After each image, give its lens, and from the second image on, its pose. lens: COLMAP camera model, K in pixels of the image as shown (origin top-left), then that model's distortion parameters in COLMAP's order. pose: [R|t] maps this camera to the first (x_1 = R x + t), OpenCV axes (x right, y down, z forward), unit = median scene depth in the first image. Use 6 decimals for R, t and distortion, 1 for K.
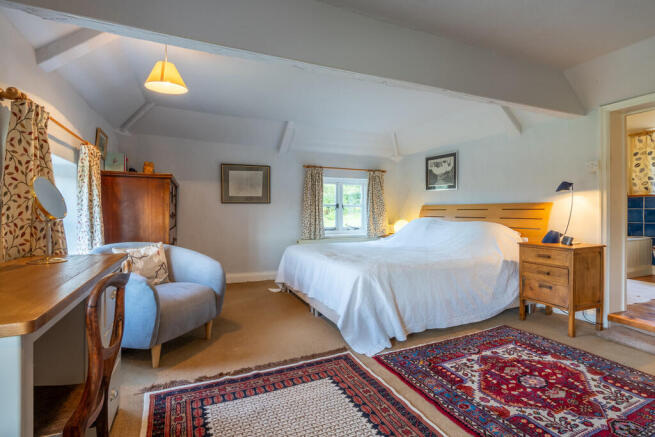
lens RADIAL K [[320.0, 0, 327.7], [0, 320.0, 214.6], [0, 0, 1]] dist [0.001028, 0.000136]
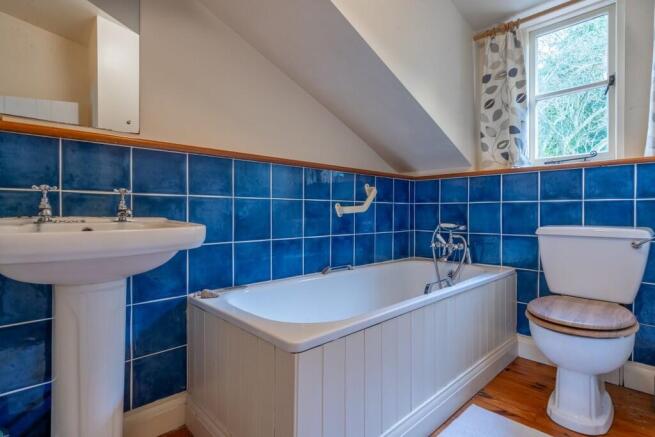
lens RADIAL K [[334.1, 0, 327.3], [0, 334.1, 217.1], [0, 0, 1]] dist [-0.001284, -0.000143]
pose [[0.943159, -0.003784, 0.332320, 0.605442], [0.002426, 0.999987, 0.004502, 0.000120], [-0.332332, -0.003440, 0.943156, 0.642575]]
